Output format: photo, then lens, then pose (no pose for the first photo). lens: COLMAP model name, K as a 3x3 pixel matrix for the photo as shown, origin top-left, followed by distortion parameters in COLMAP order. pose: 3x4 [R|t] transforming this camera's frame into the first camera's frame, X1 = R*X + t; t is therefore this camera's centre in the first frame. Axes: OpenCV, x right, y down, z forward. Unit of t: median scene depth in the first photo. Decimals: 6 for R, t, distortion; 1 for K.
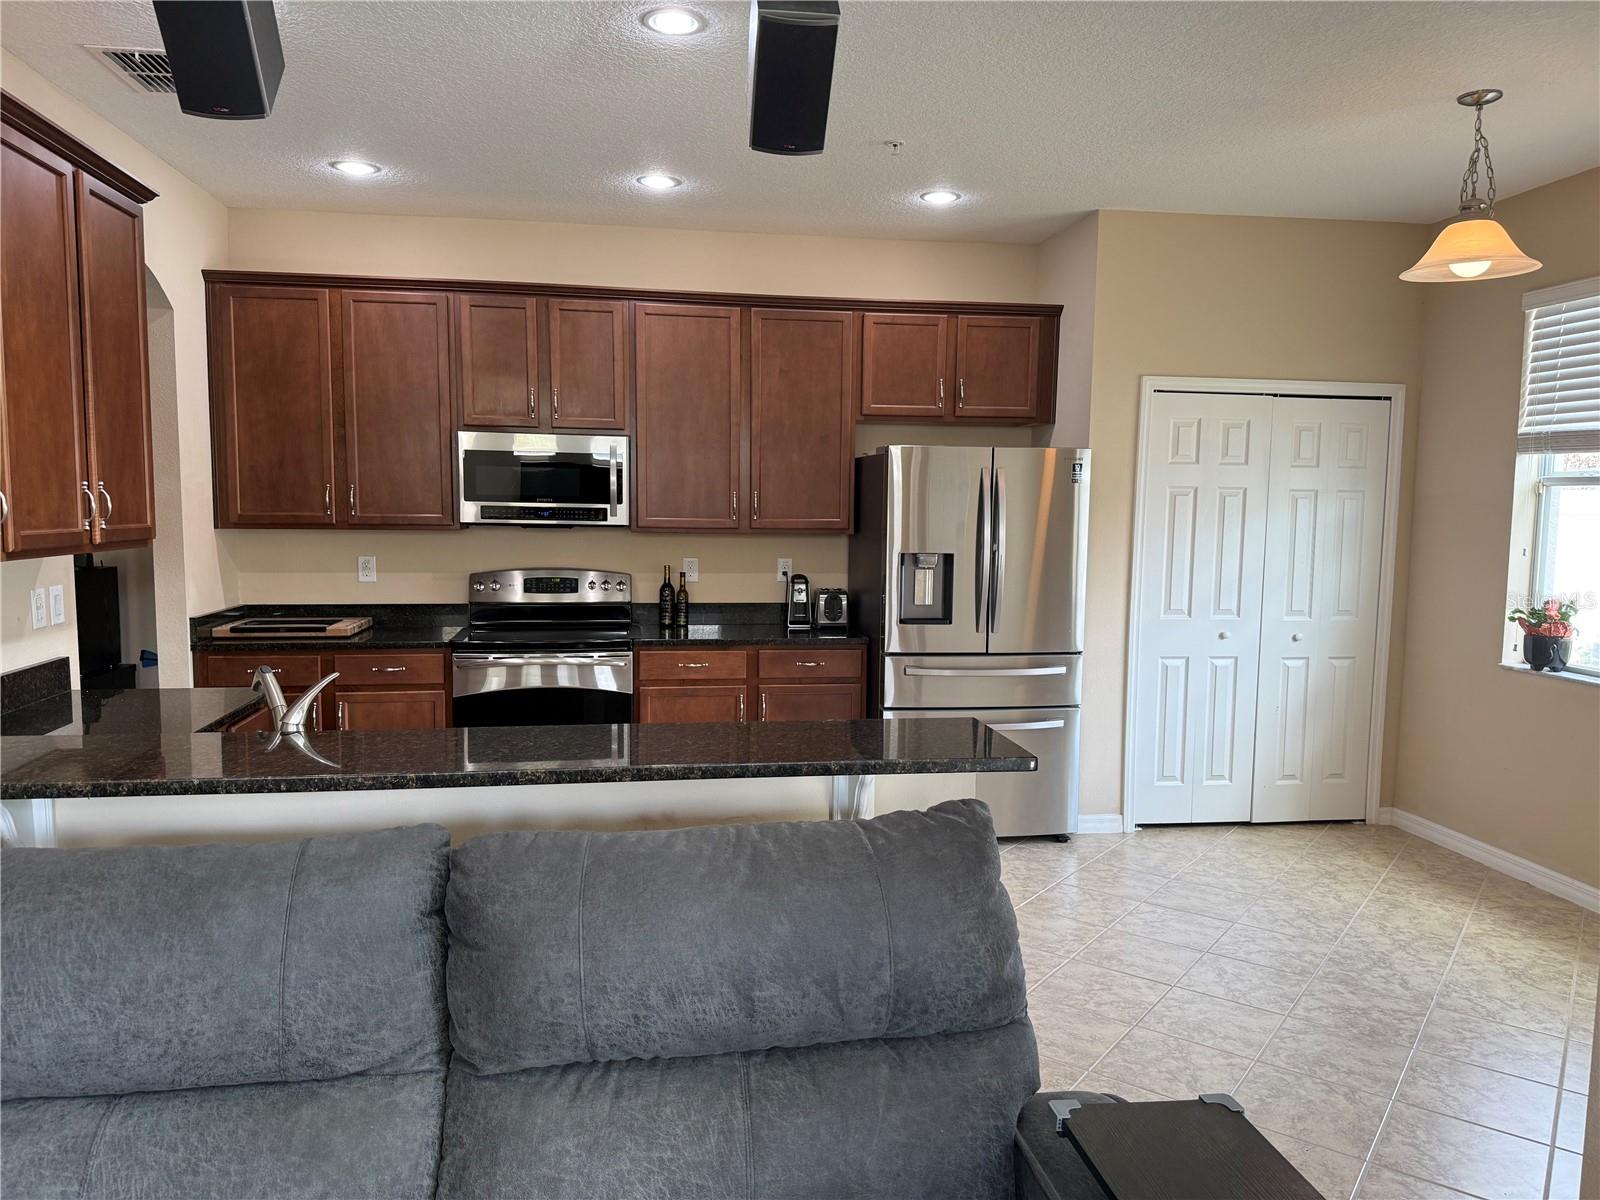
lens RADIAL K [[1133.9, 0, 803.5], [0, 1133.9, 610.8], [0, 0, 1]] dist [0.054204, -0.053728]
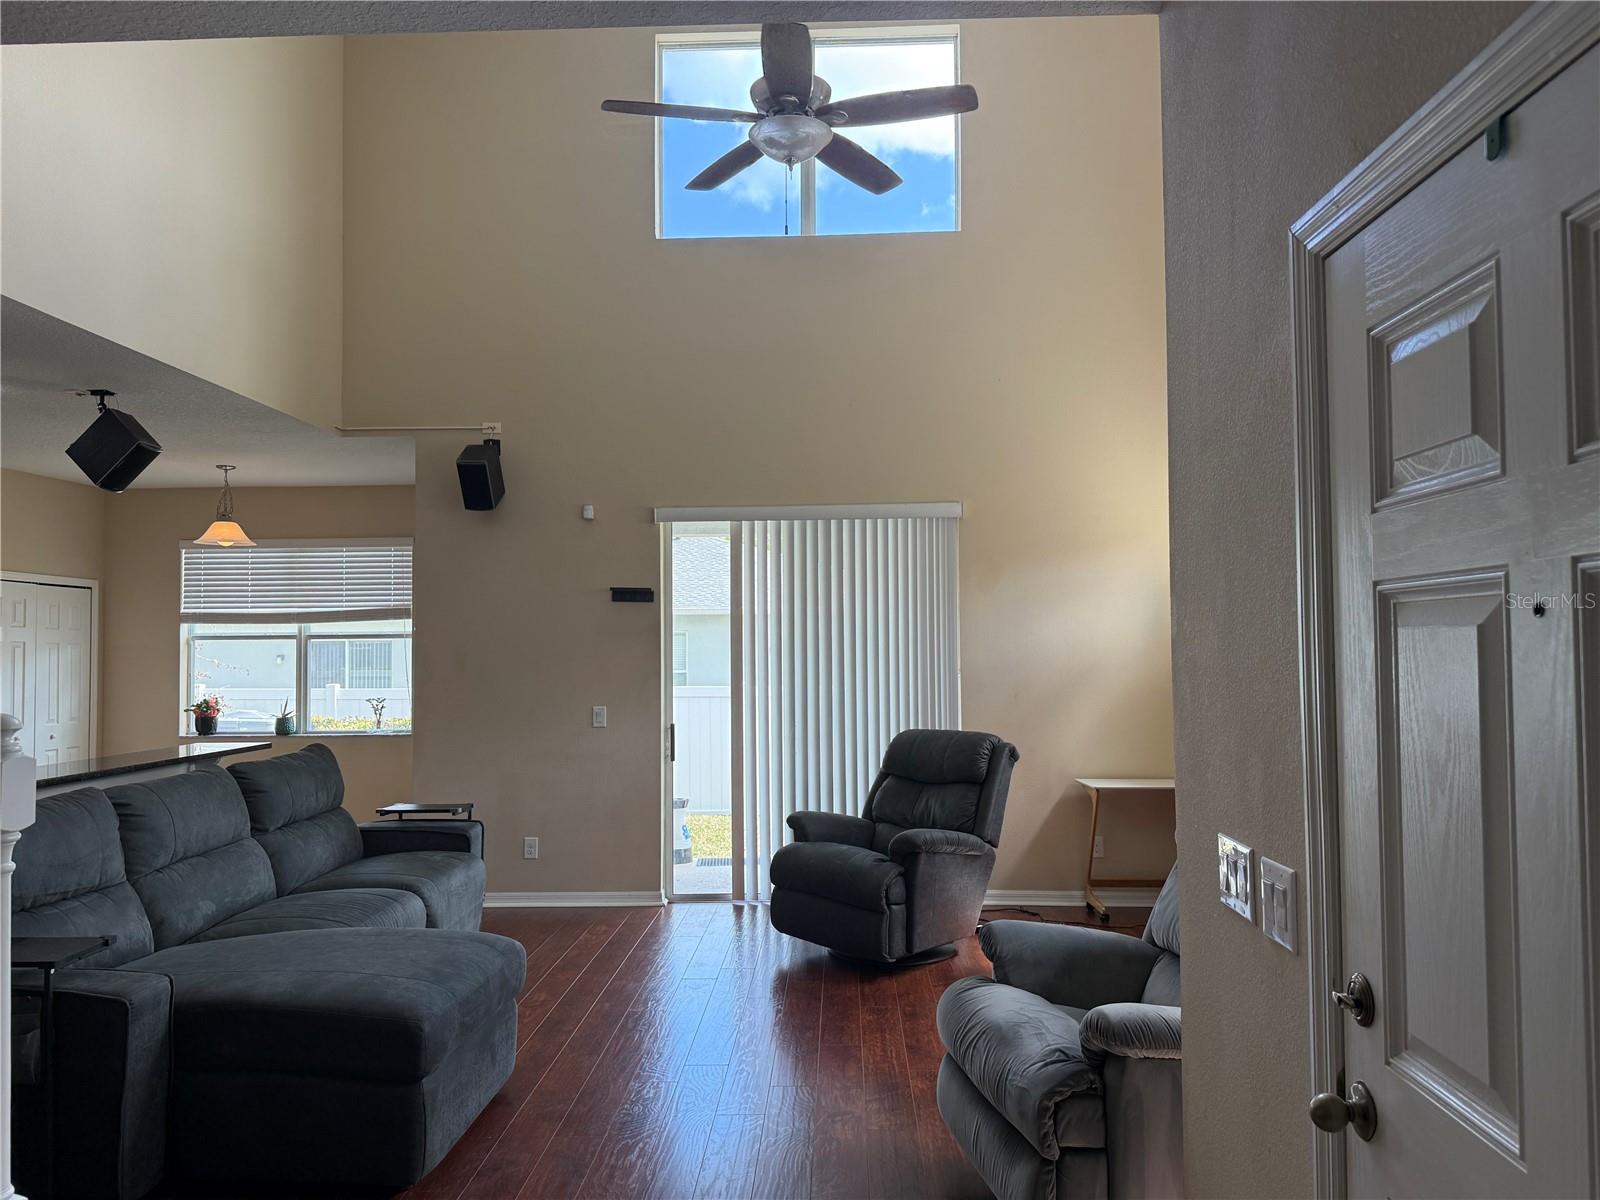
lens RADIAL K [[1133.9, 0, 793.4], [0, 1133.9, 597.4], [0, 0, 1]] dist [0.054204, -0.053728]
pose [[0.188706, 0.032263, 0.981504, -0.965925], [0.108161, 0.992697, -0.053426, 0.028961], [-0.976059, 0.116242, 0.183838, -0.315111]]
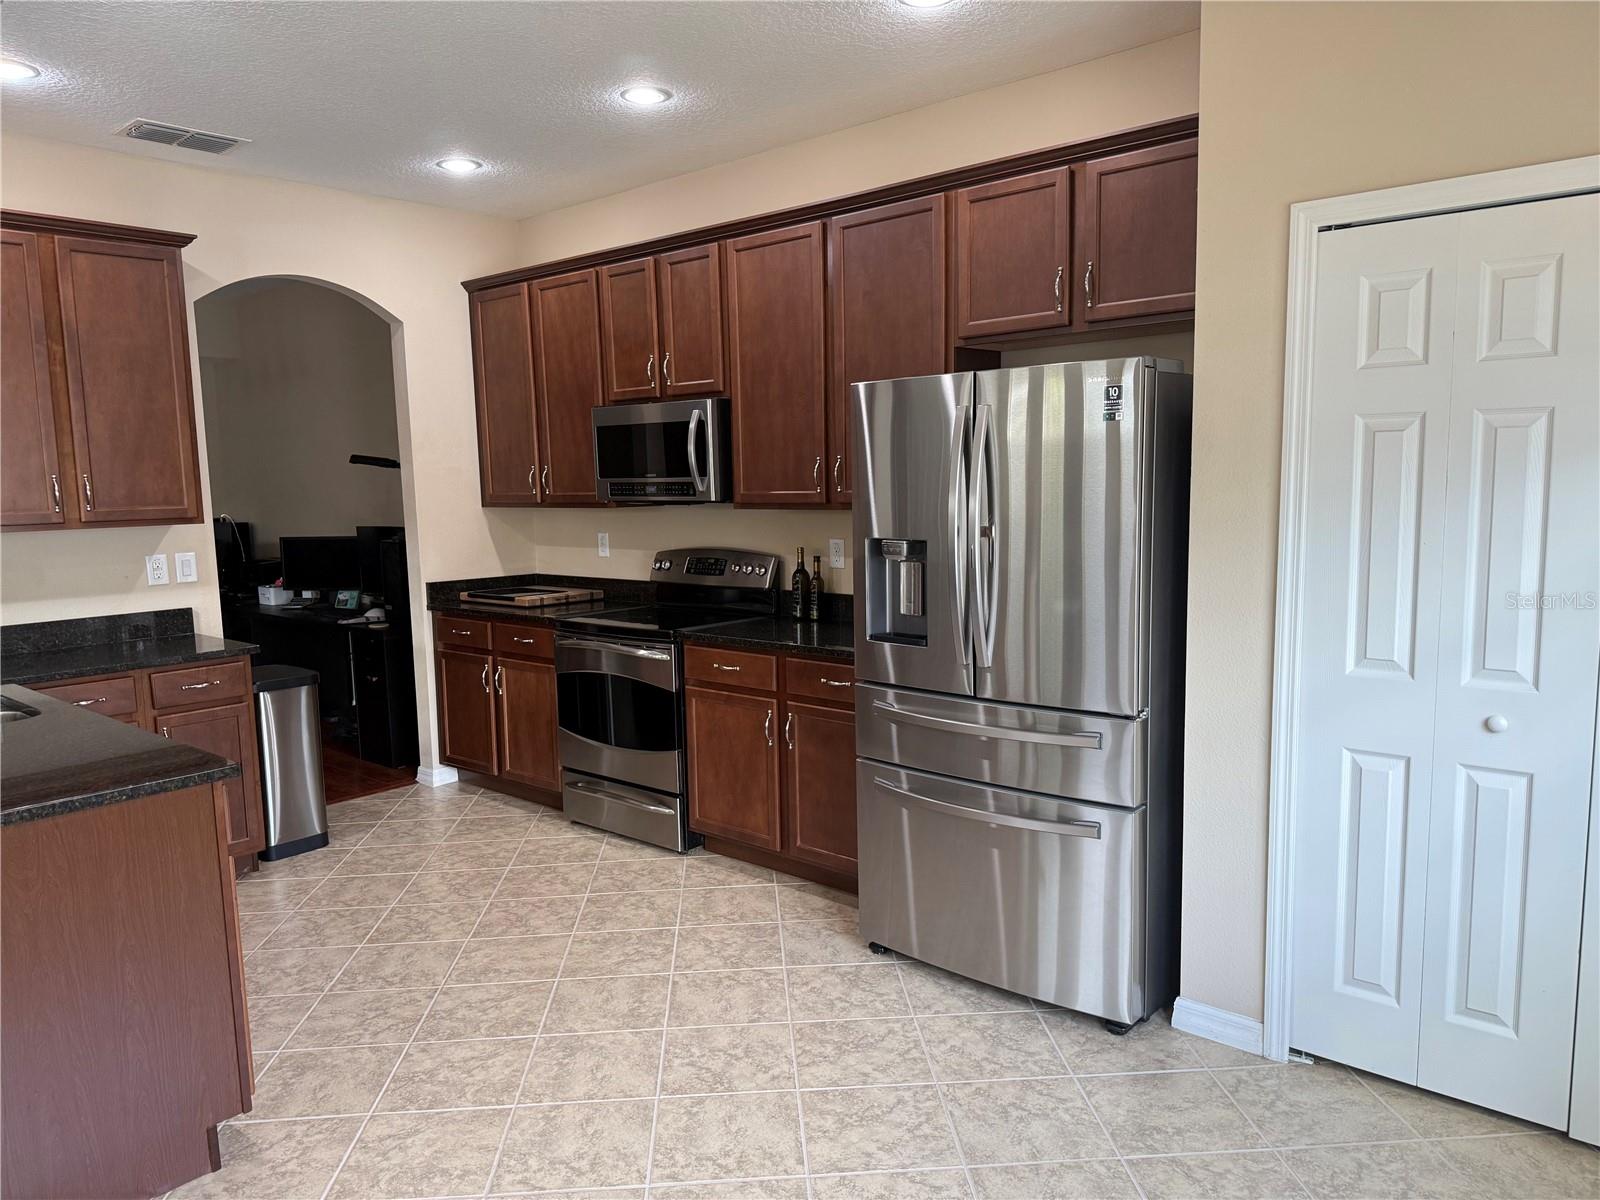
lens RADIAL K [[1133.9, 0, 804.2], [0, 1133.9, 615.6], [0, 0, 1]] dist [0.054204, -0.053728]
pose [[0.641900, 0.070202, -0.763568, 0.564941], [-0.045632, 0.997533, 0.053352, -0.037006], [0.765429, 0.000597, 0.643520, 0.494131]]
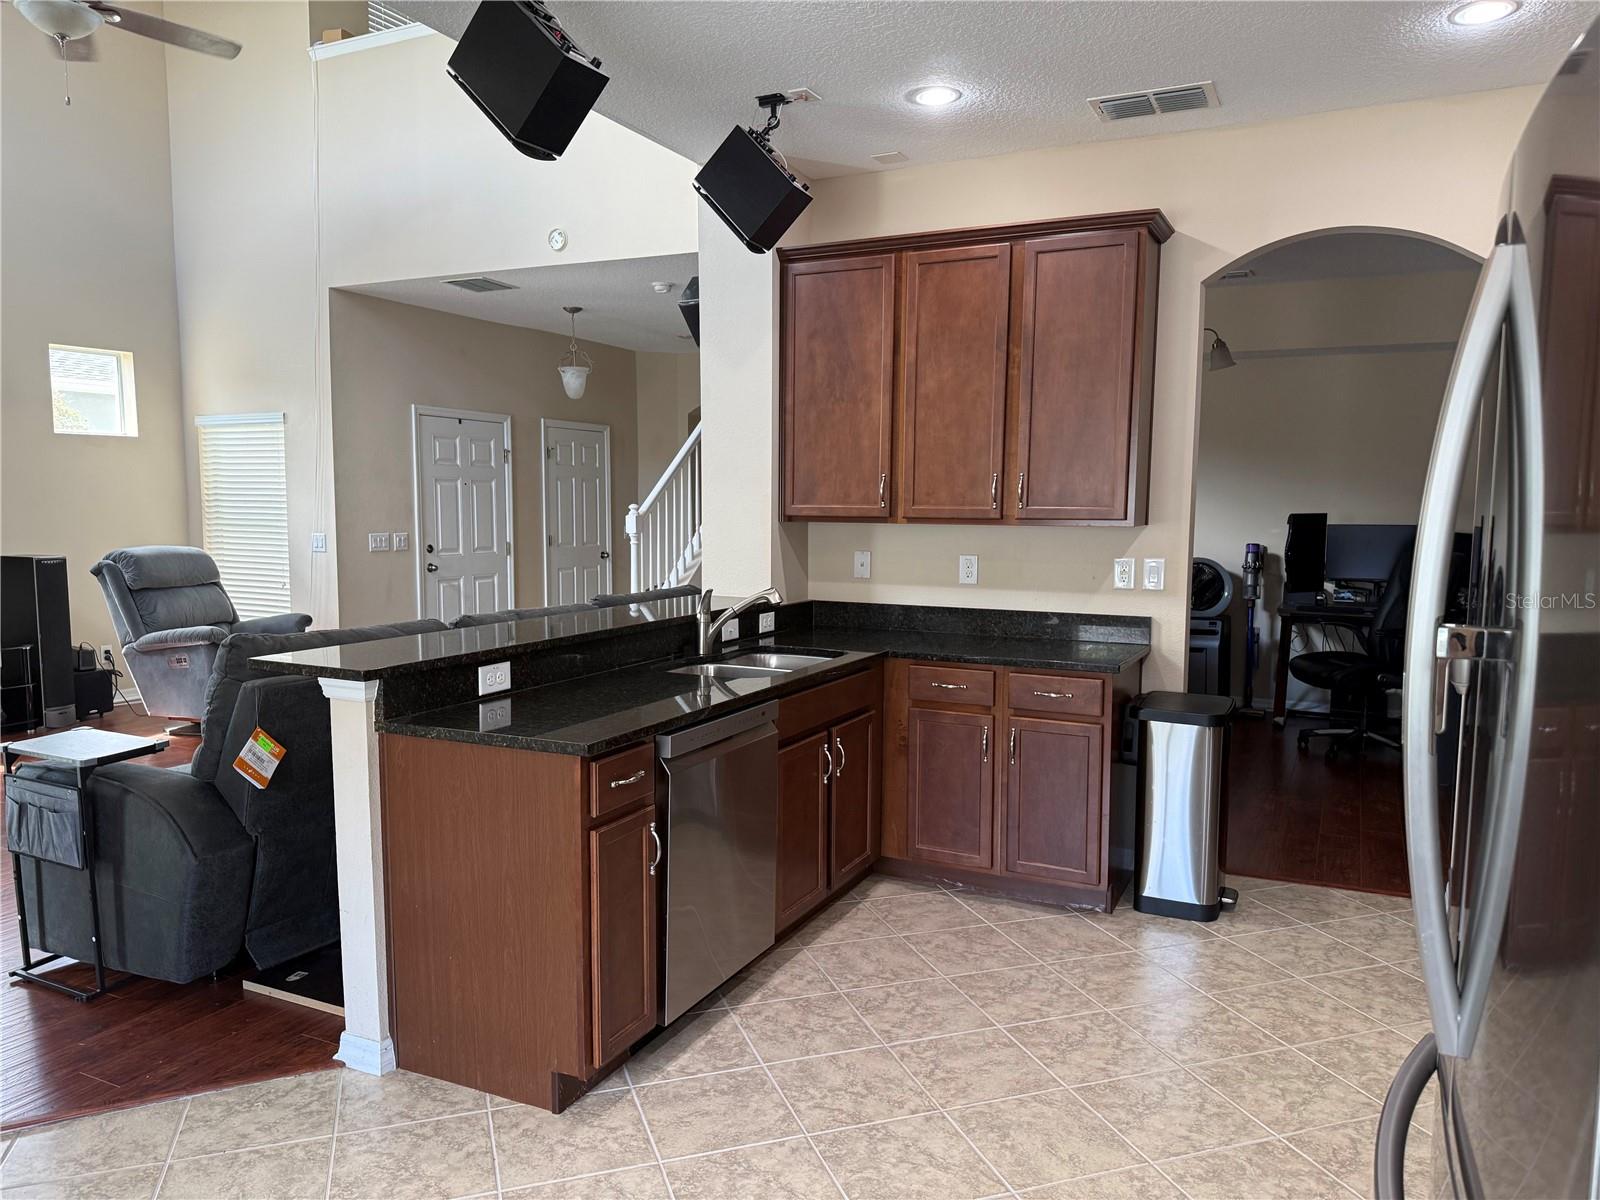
lens RADIAL K [[1133.9, 0, 790.2], [0, 1133.9, 610.3], [0, 0, 1]] dist [0.054204, -0.053728]
pose [[-0.570613, 0.067513, -0.818439, 0.395897], [-0.094396, 0.984617, 0.147034, -0.076304], [0.815776, 0.161157, -0.555462, 0.959437]]
